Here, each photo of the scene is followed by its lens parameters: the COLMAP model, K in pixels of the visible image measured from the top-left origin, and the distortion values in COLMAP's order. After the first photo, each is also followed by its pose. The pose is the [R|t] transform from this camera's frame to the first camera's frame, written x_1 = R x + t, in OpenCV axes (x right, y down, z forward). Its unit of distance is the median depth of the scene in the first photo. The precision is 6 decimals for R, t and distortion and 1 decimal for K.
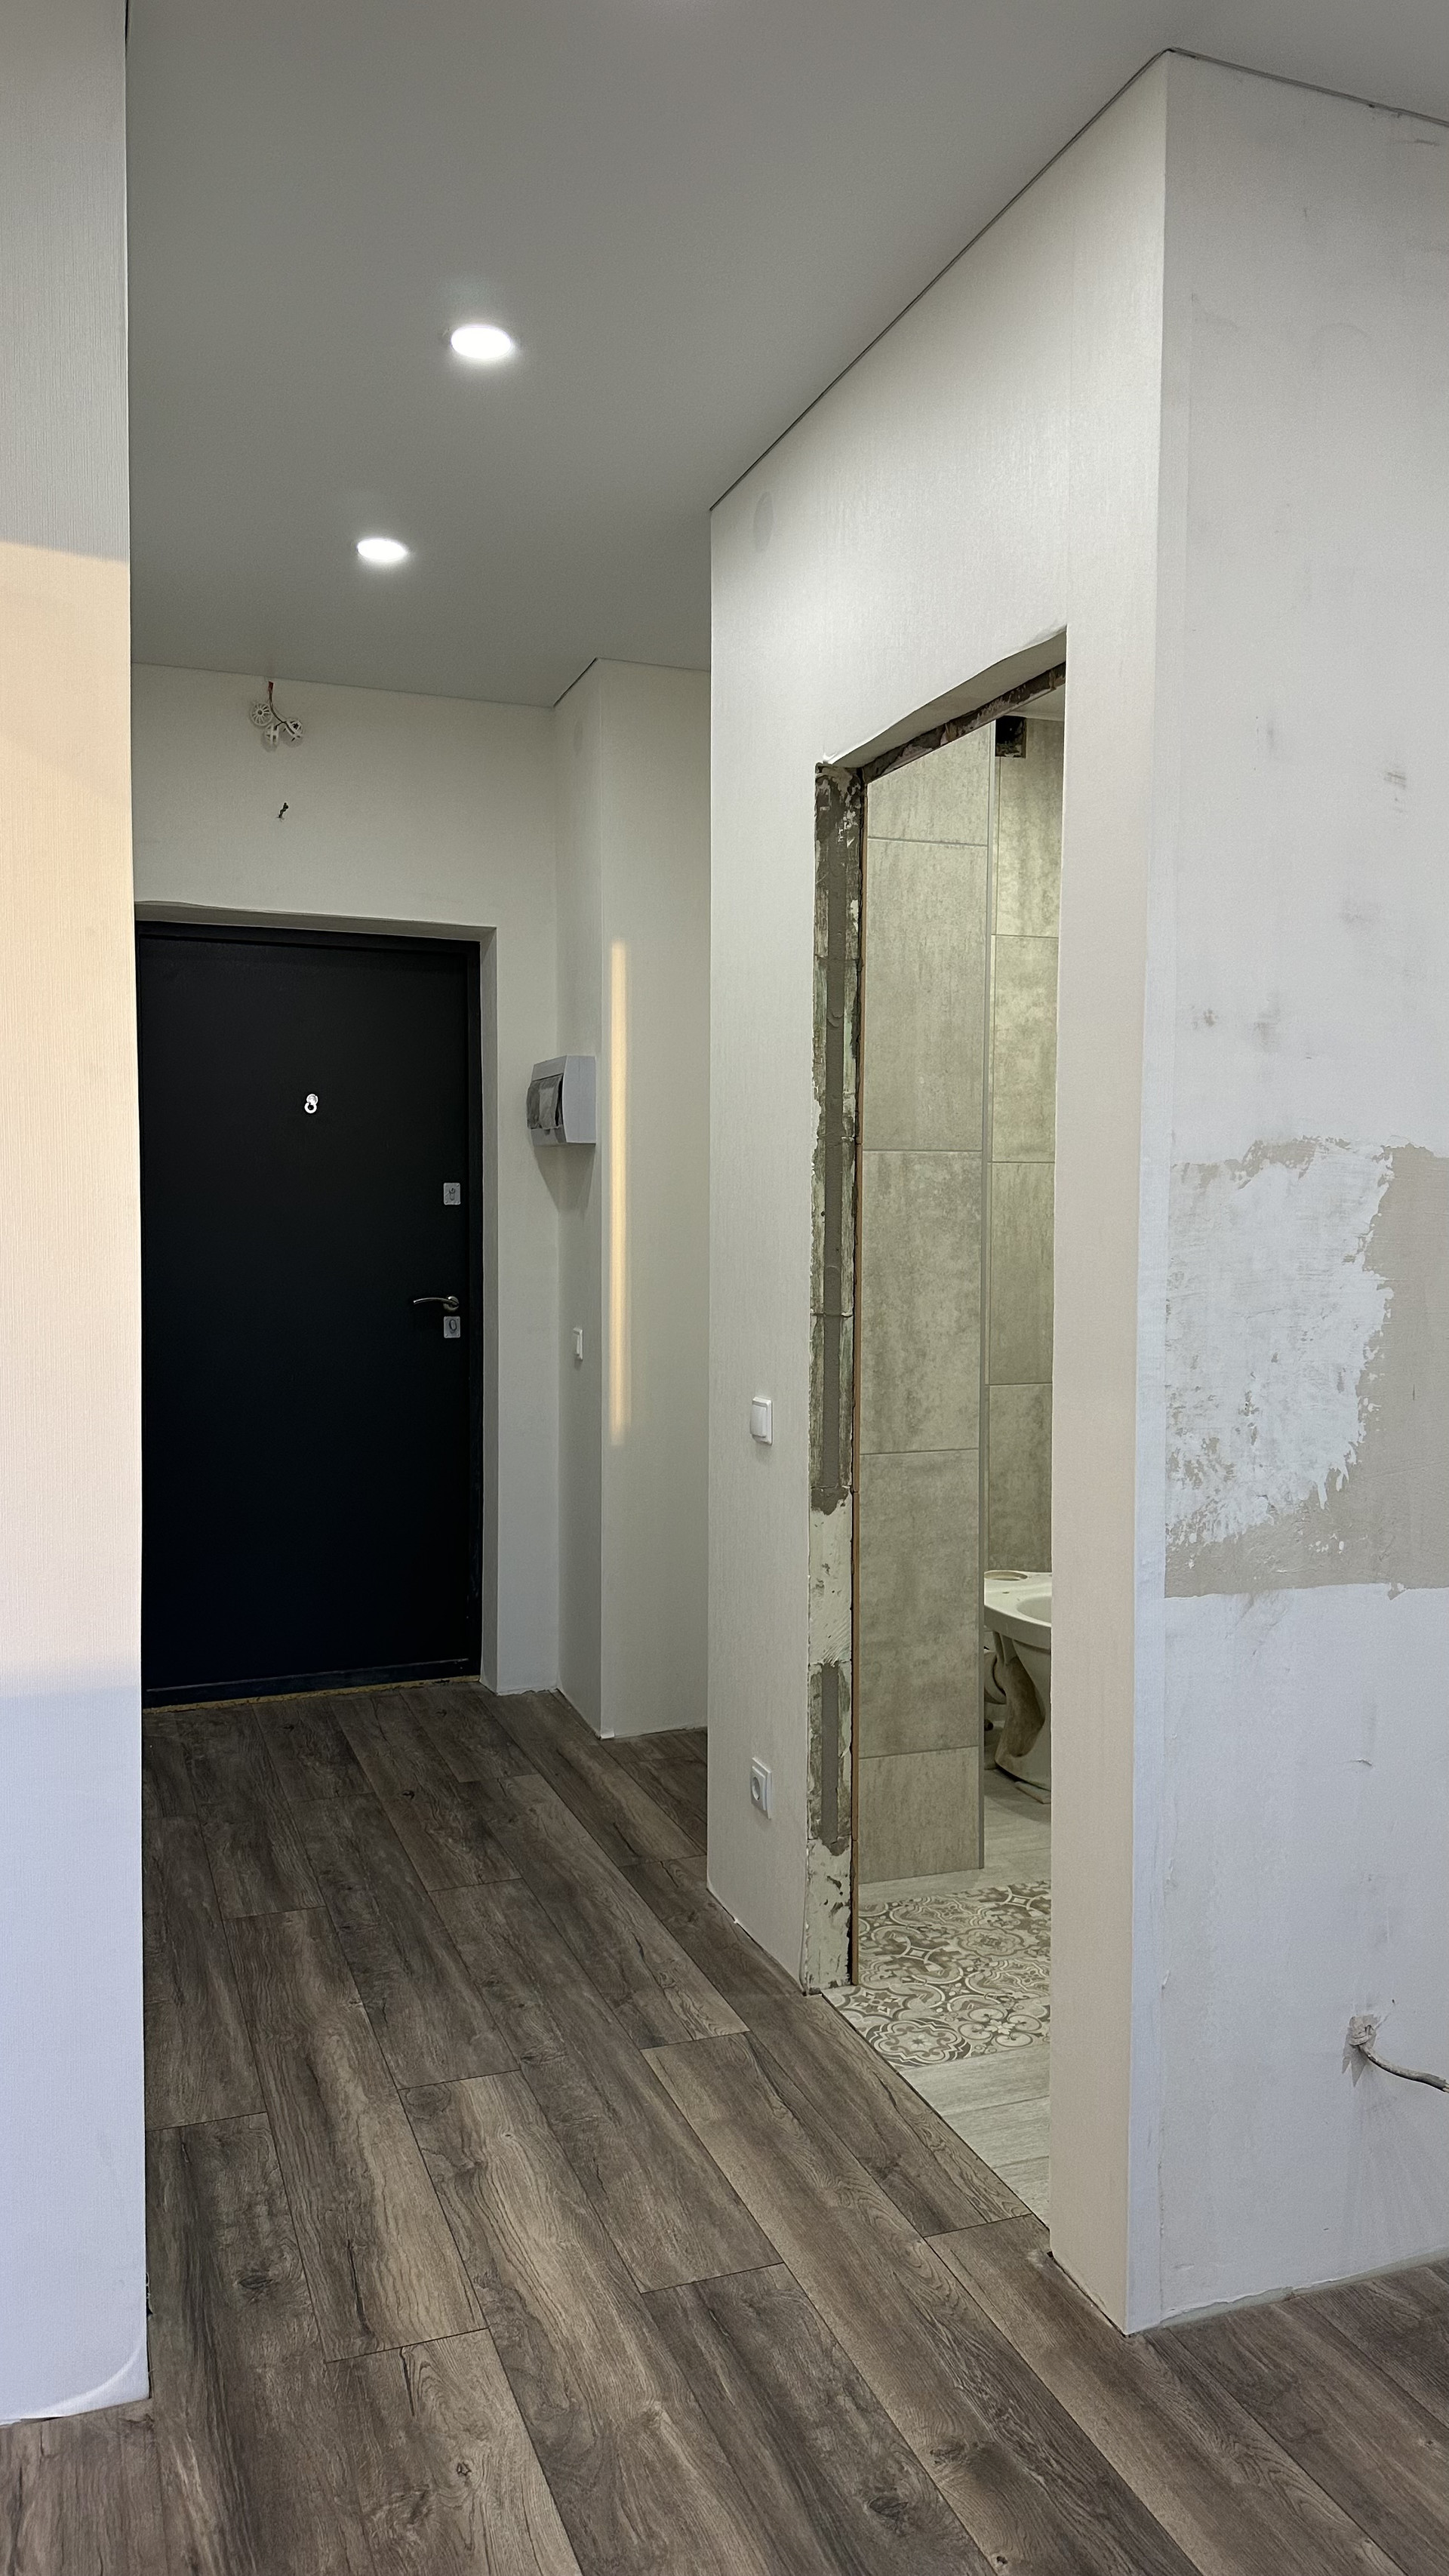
lens RADIAL K [[1819.3, 0, 719.1], [0, 1819.3, 1289.6], [0, 0, 1]] dist [0.017779, -0.015257]
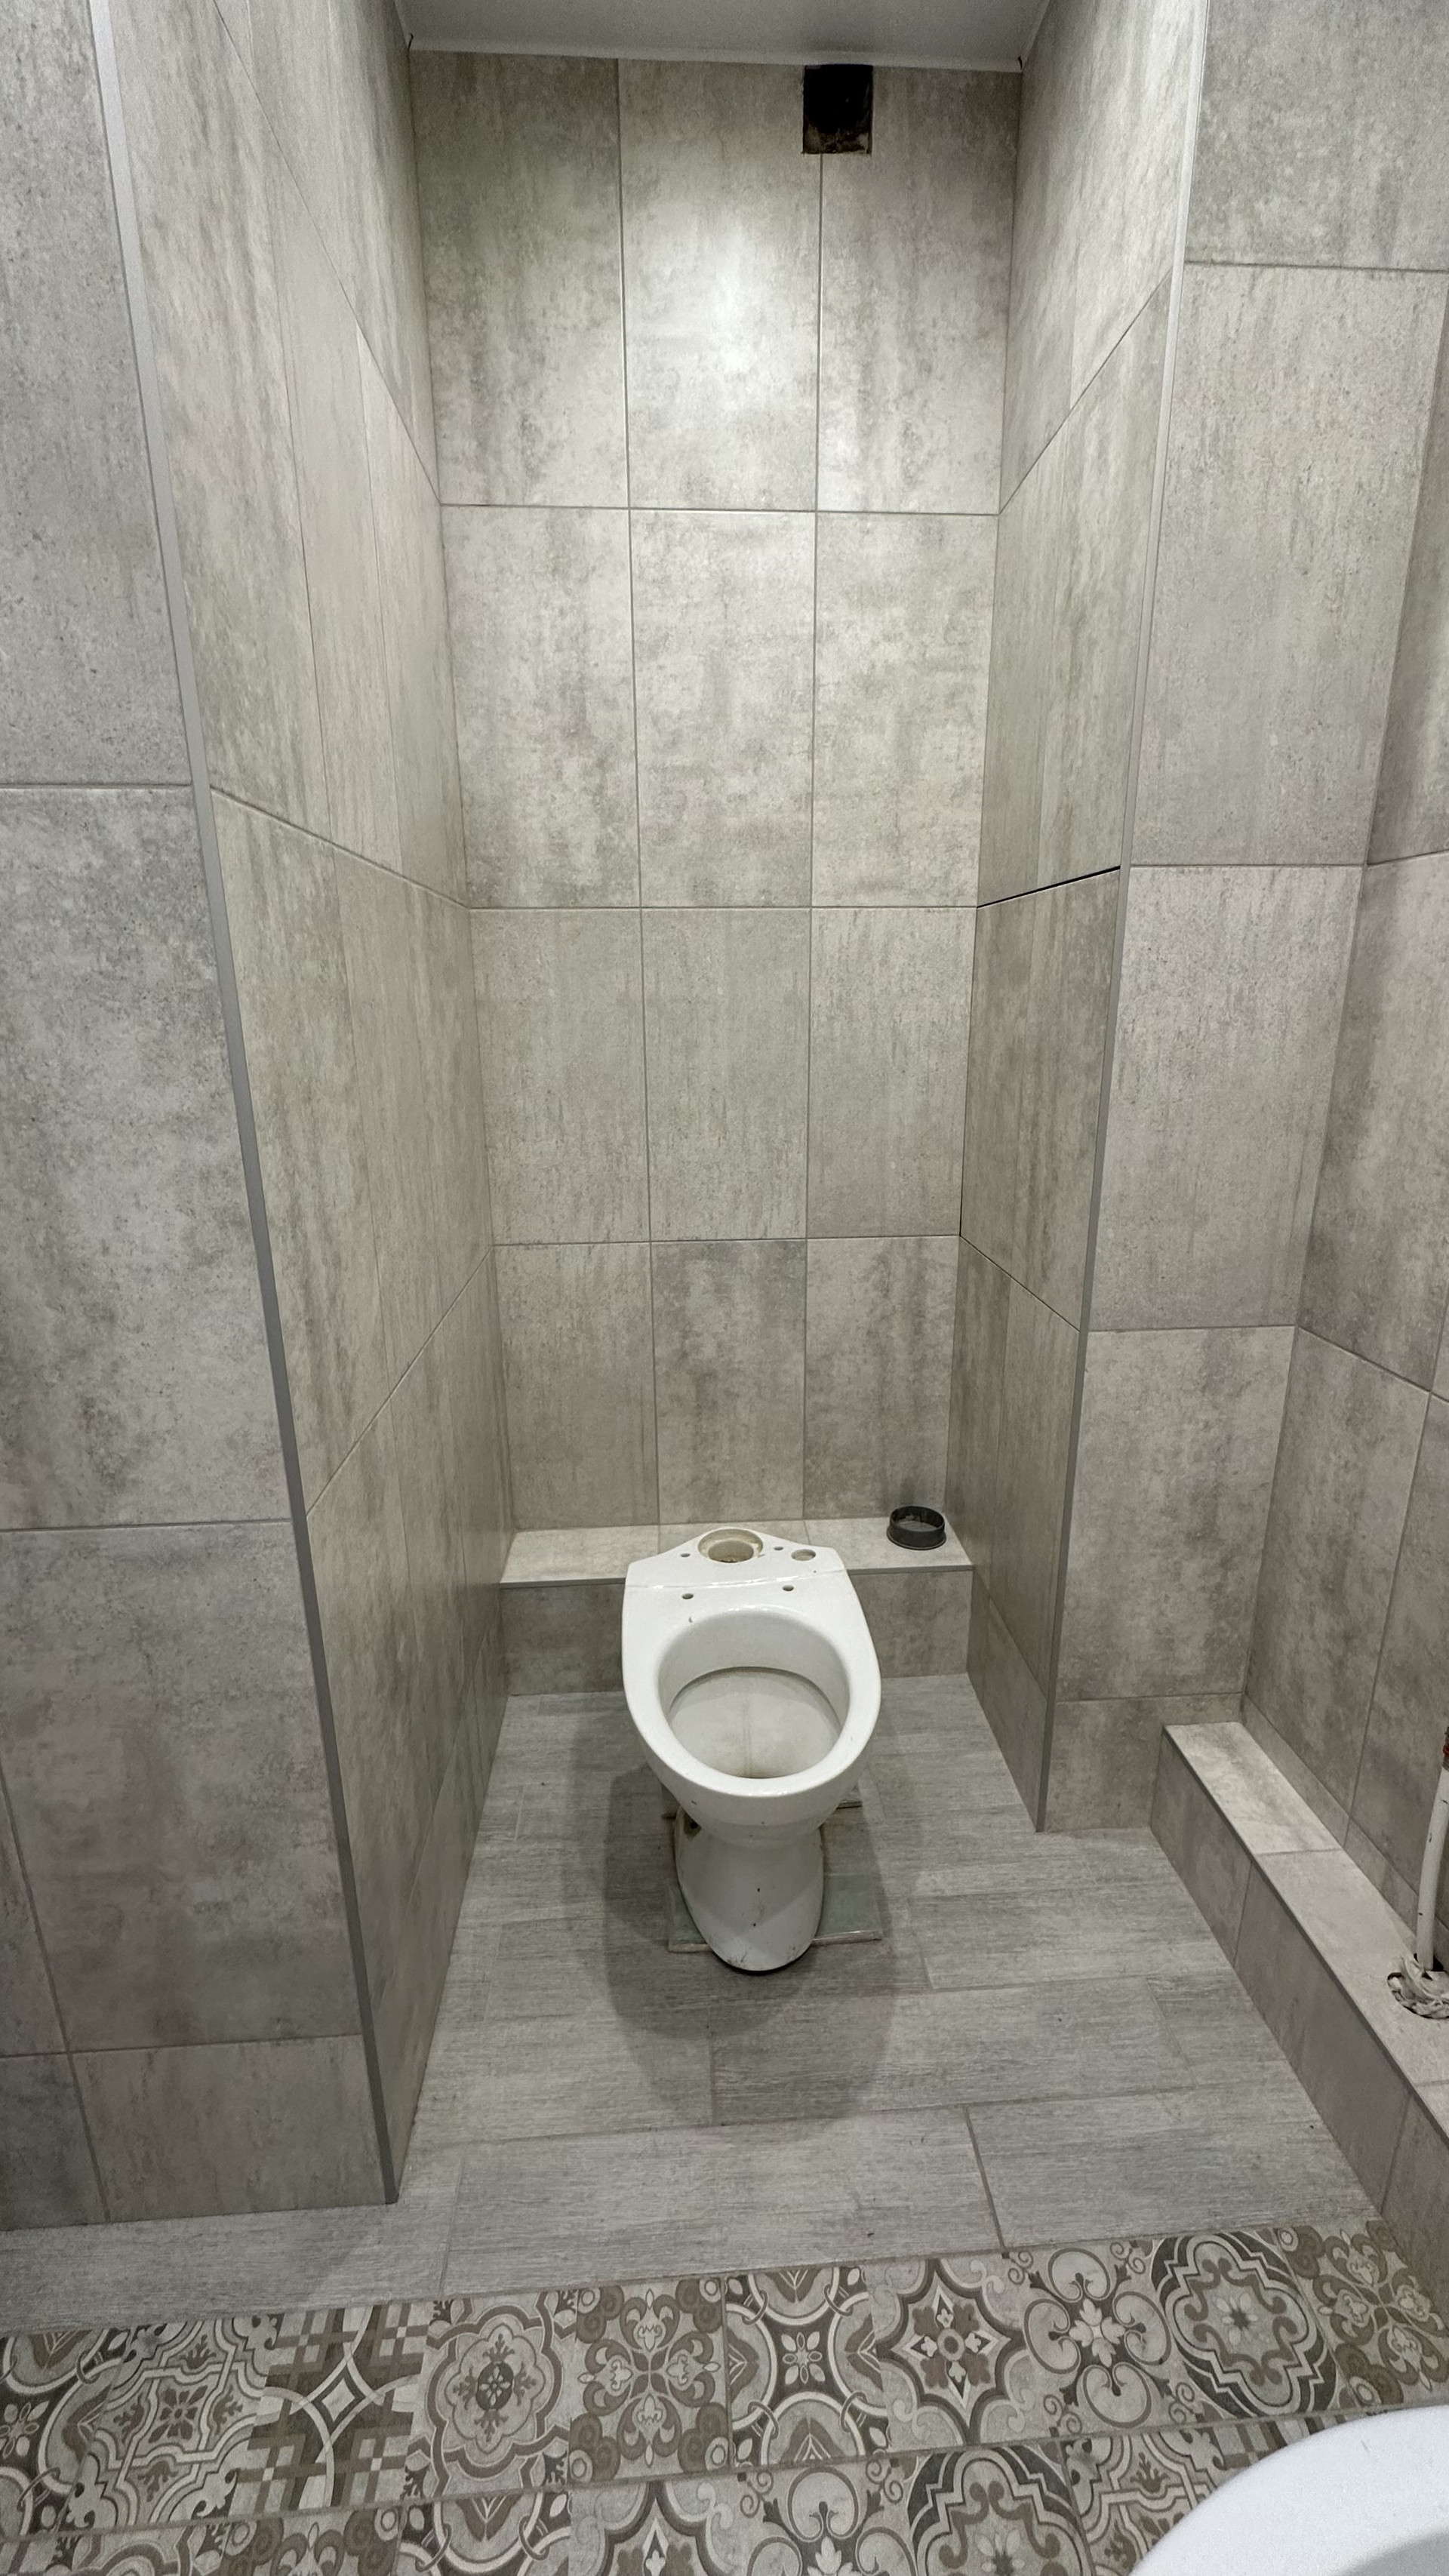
lens RADIAL K [[1013.1, 0, 729.6], [0, 1013.1, 1291.1], [0, 0, 1]] dist [-0.019784, -0.000190]
pose [[0.956184, 0.071724, -0.283844, 0.311320], [-0.005574, 0.973811, 0.227292, -0.023229], [0.292713, -0.215751, 0.931542, 0.818953]]
